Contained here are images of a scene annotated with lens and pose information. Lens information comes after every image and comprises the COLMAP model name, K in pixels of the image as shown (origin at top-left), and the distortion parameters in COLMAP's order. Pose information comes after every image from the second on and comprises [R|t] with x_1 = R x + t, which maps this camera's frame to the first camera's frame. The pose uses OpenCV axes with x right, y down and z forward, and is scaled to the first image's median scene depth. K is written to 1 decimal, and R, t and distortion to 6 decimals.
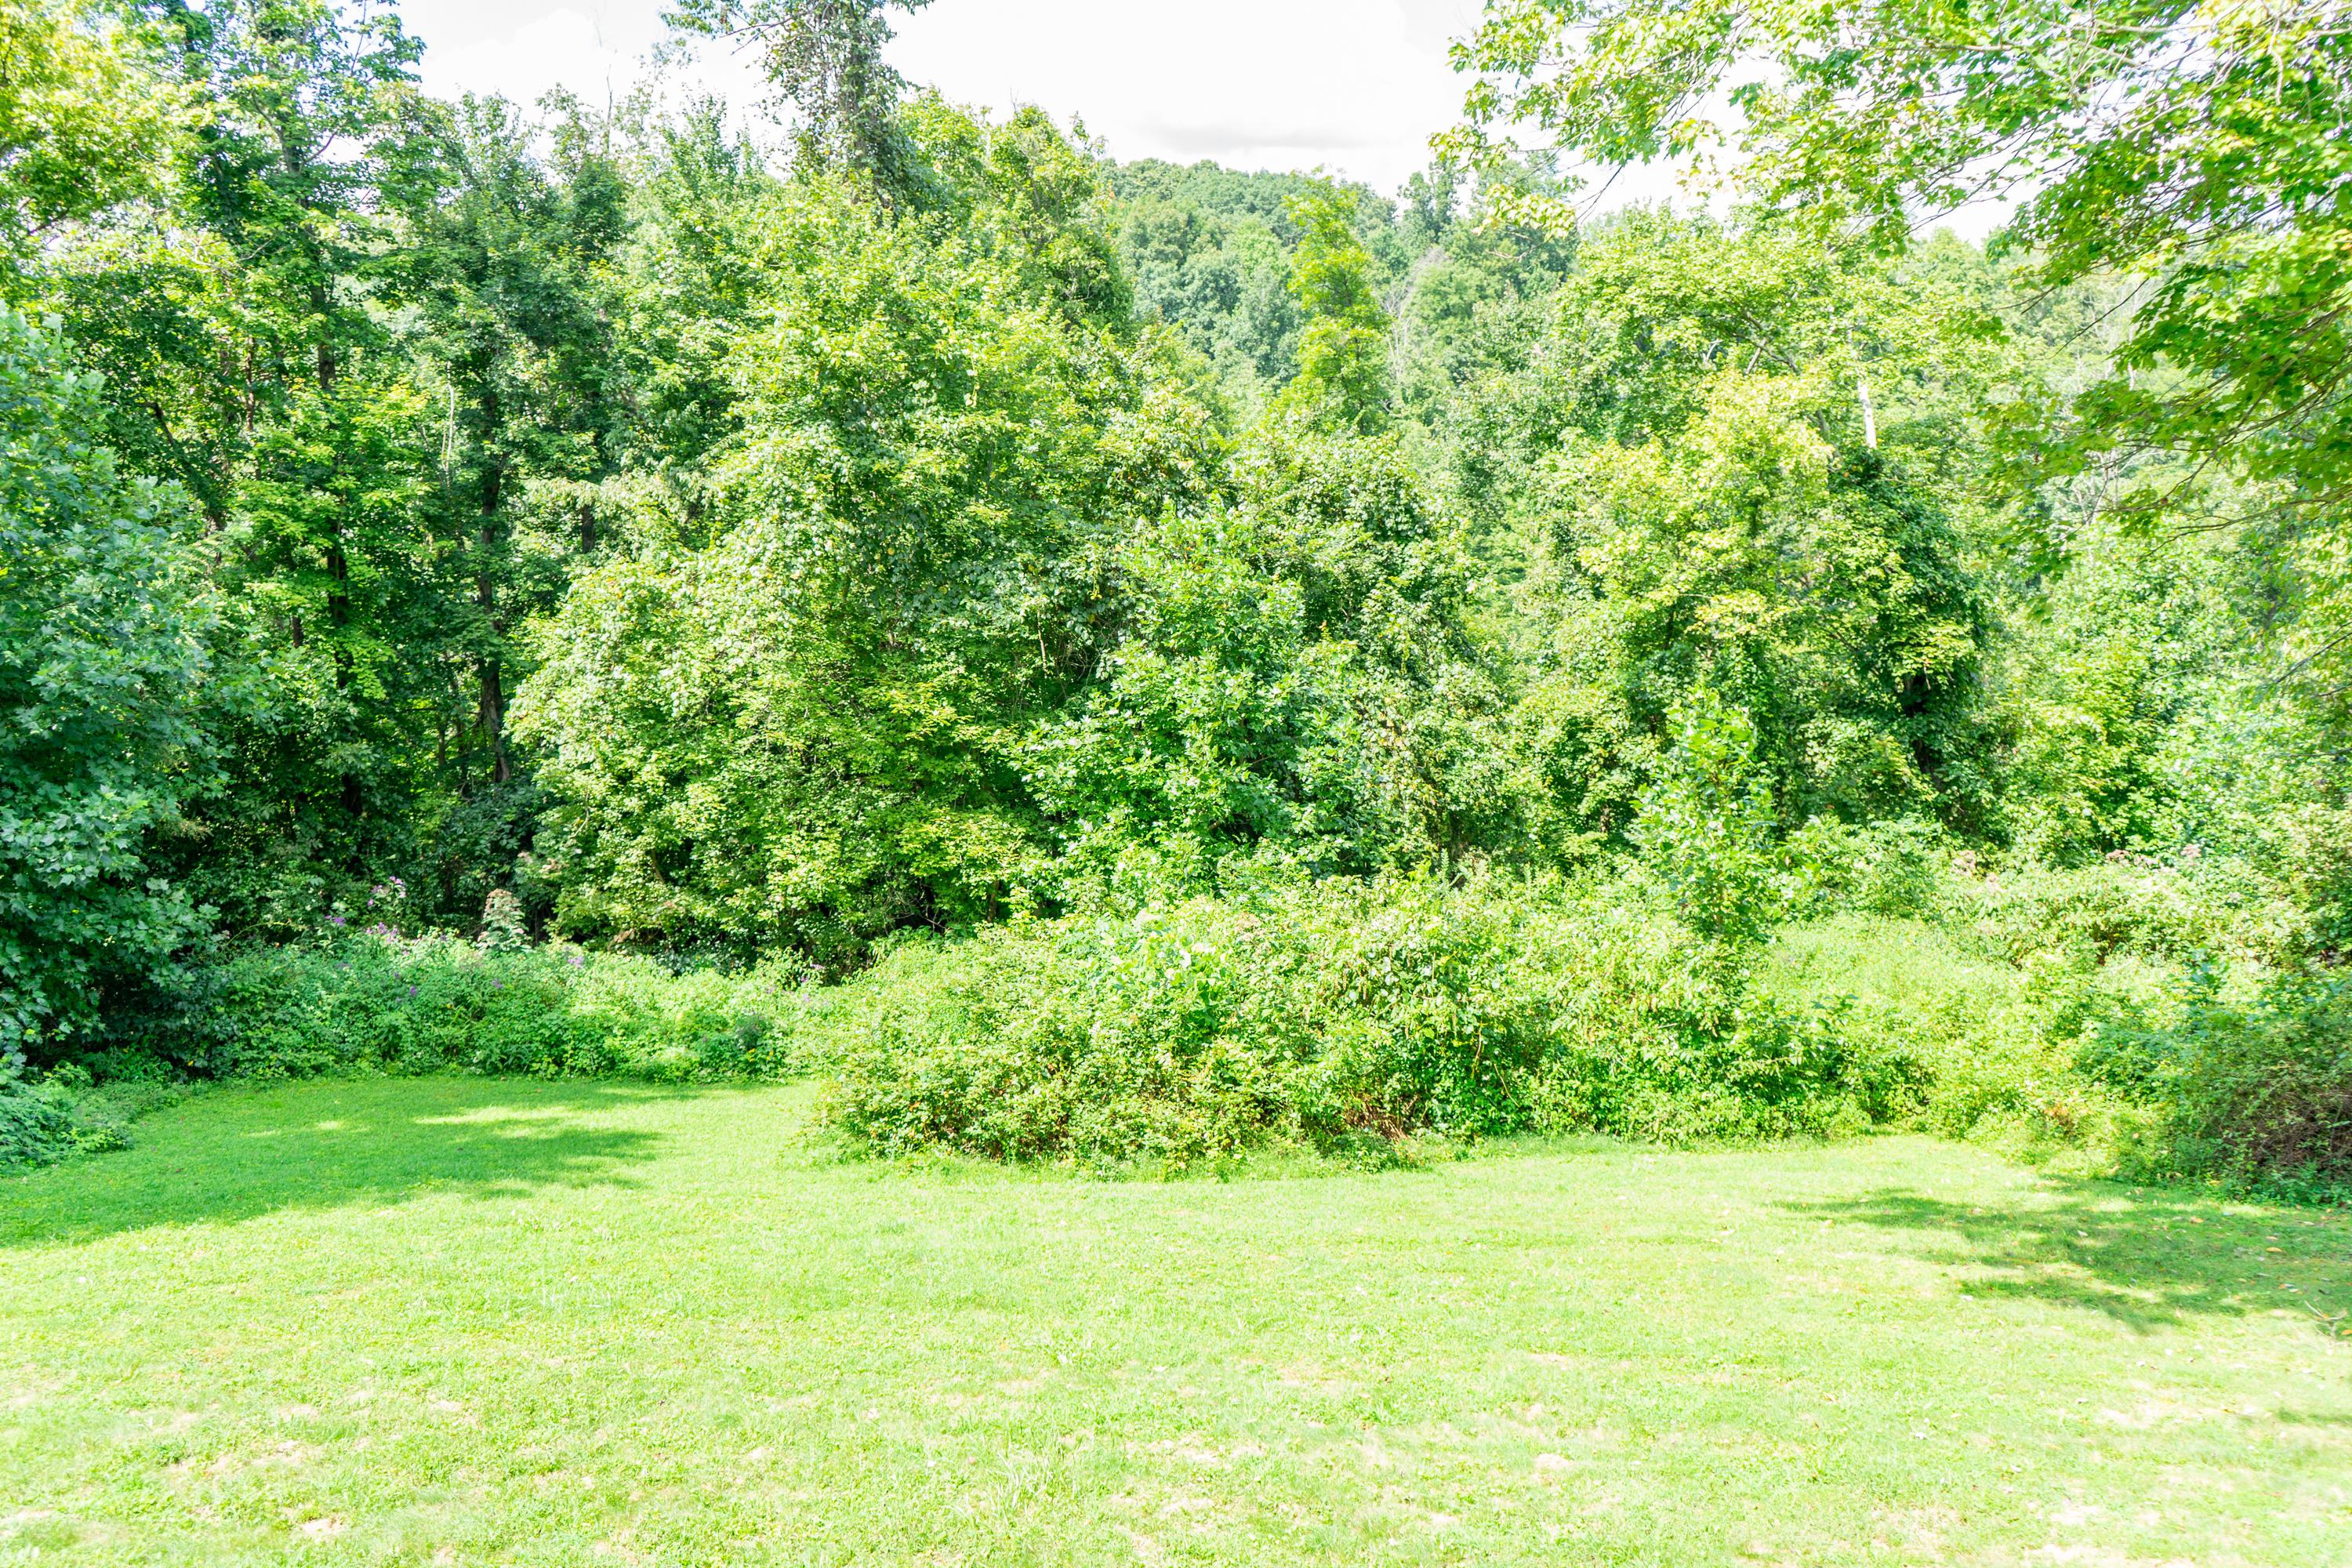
lens RADIAL K [[1902.9, 0, 1176.0], [0, 1902.9, 784.0], [0, 0, 1]] dist [0.005234, -0.044448]
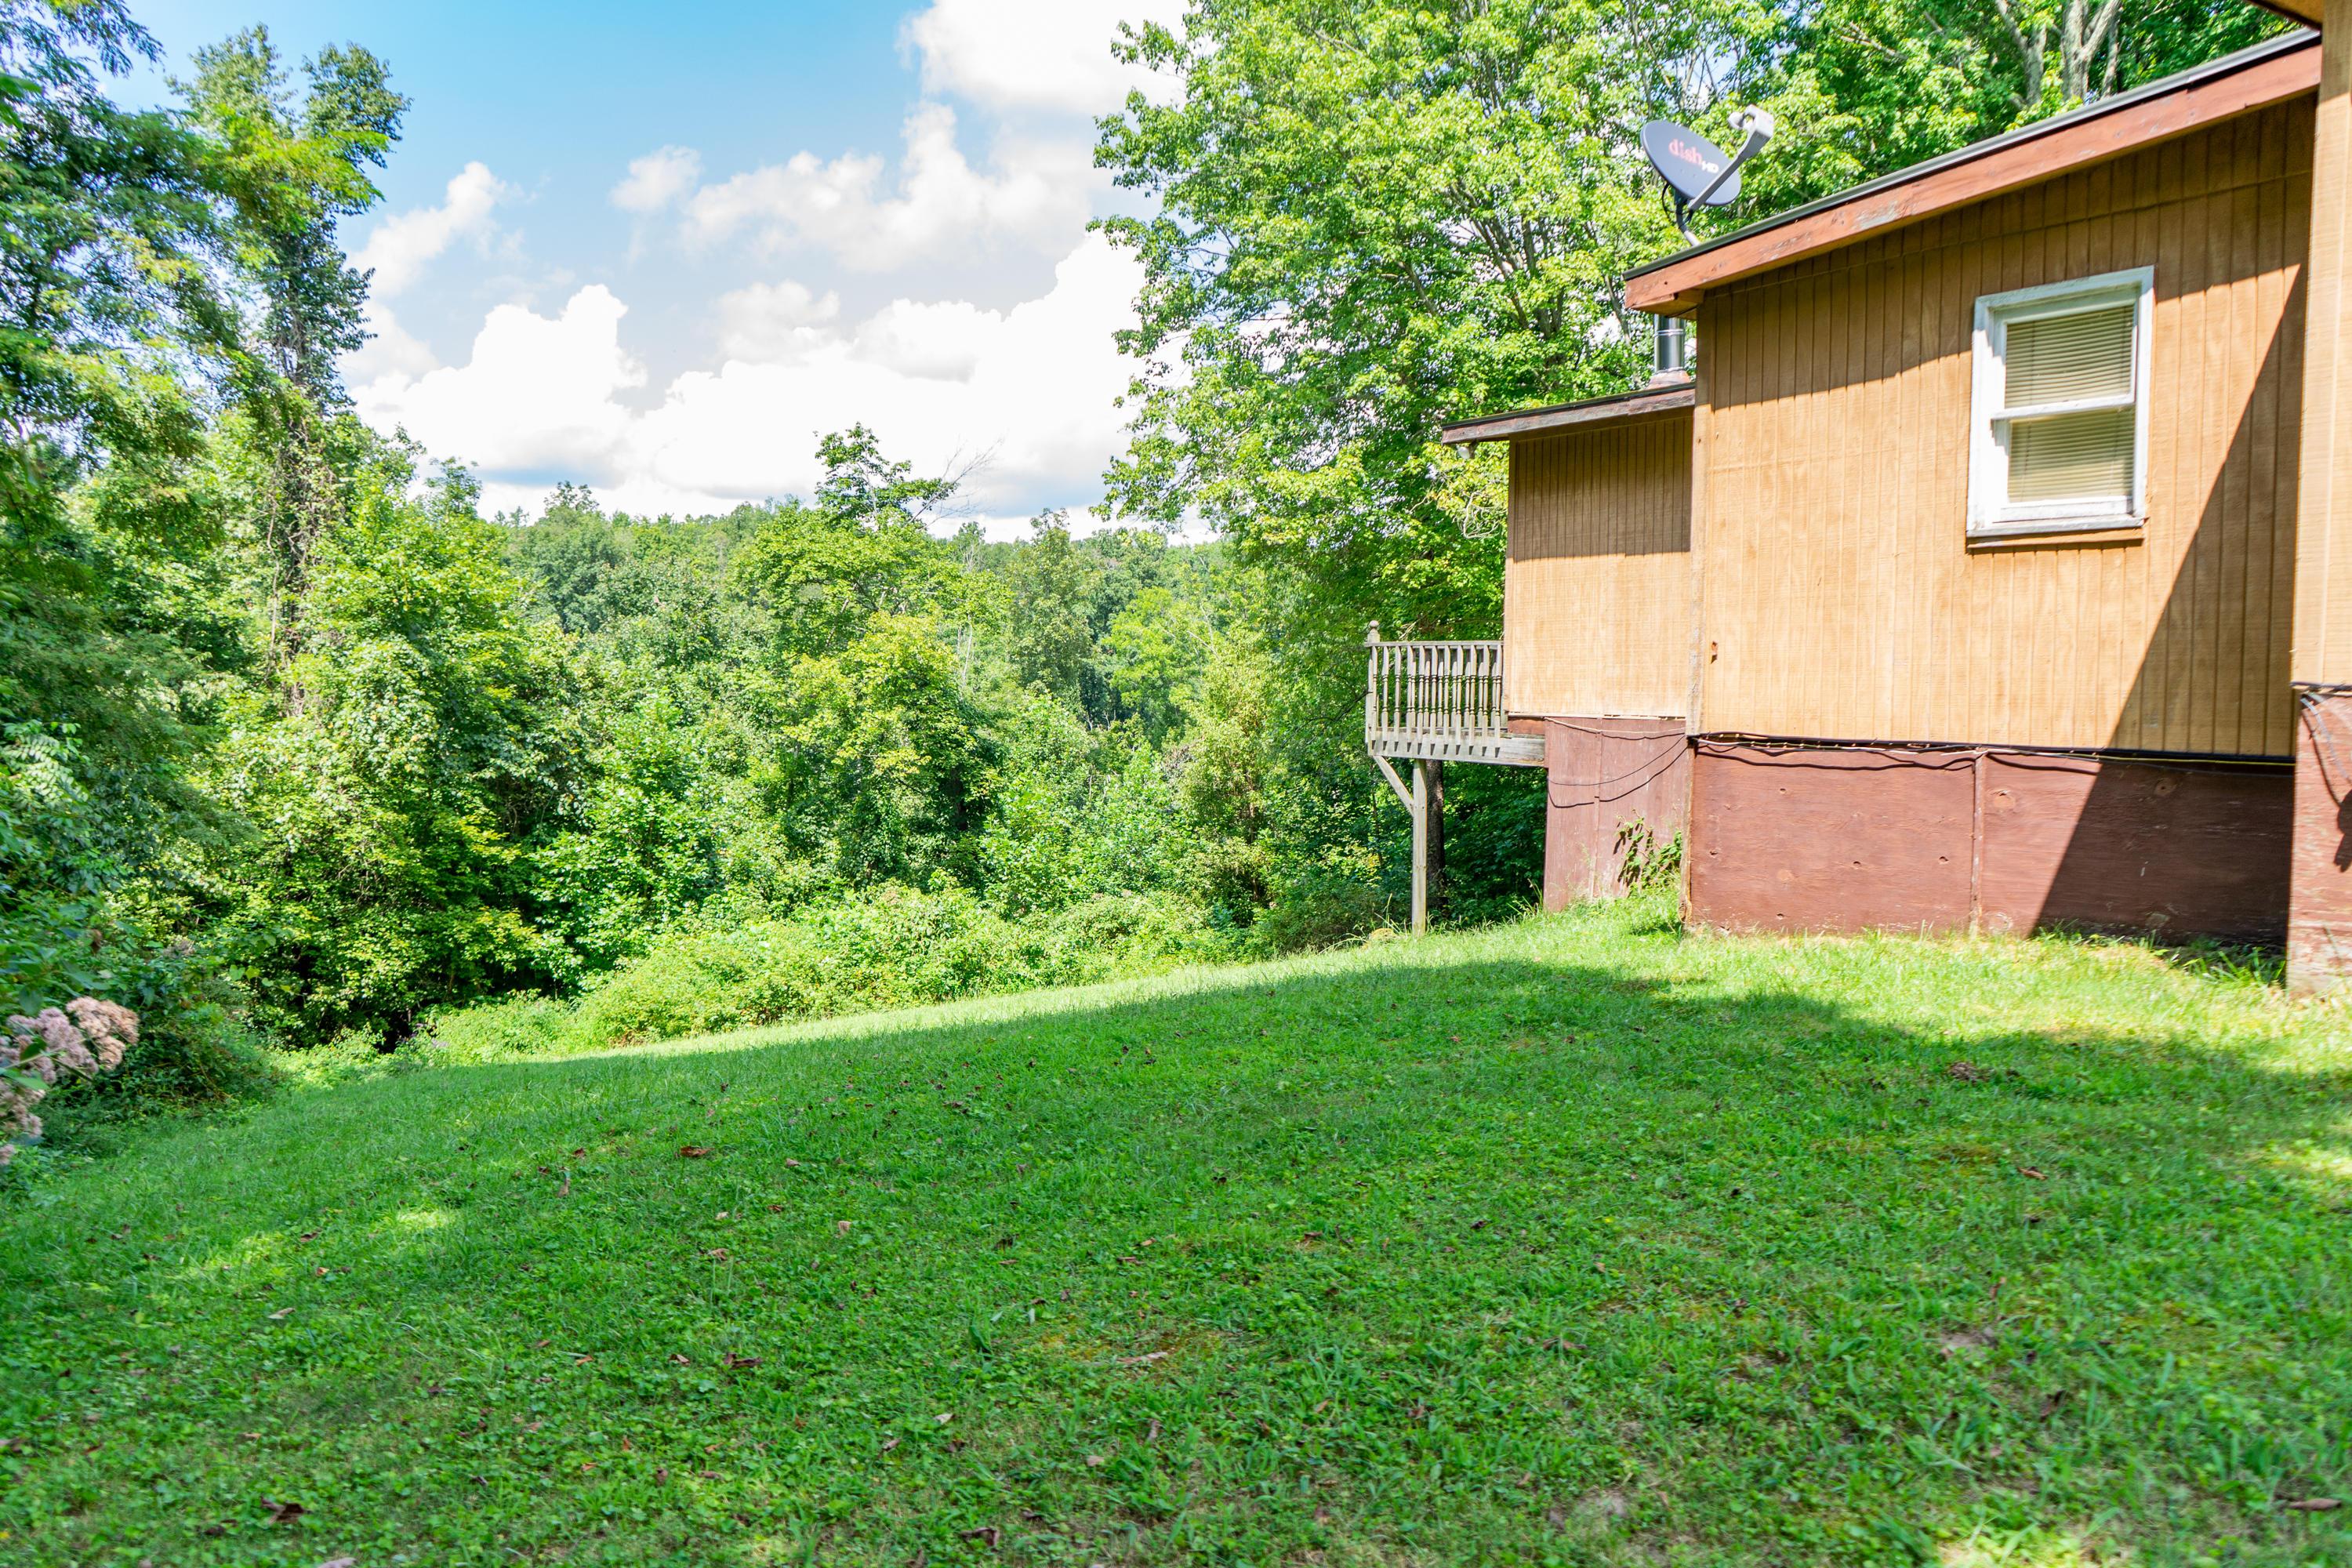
lens RADIAL K [[1921.9, 0, 1176.0], [0, 1921.9, 784.0], [0, 0, 1]] dist [0.013600, -0.002548]
pose [[0.779592, -0.045523, 0.624631, -0.515399], [0.130084, 0.987374, -0.090396, 0.102427], [-0.612630, 0.151726, 0.775670, -0.382023]]
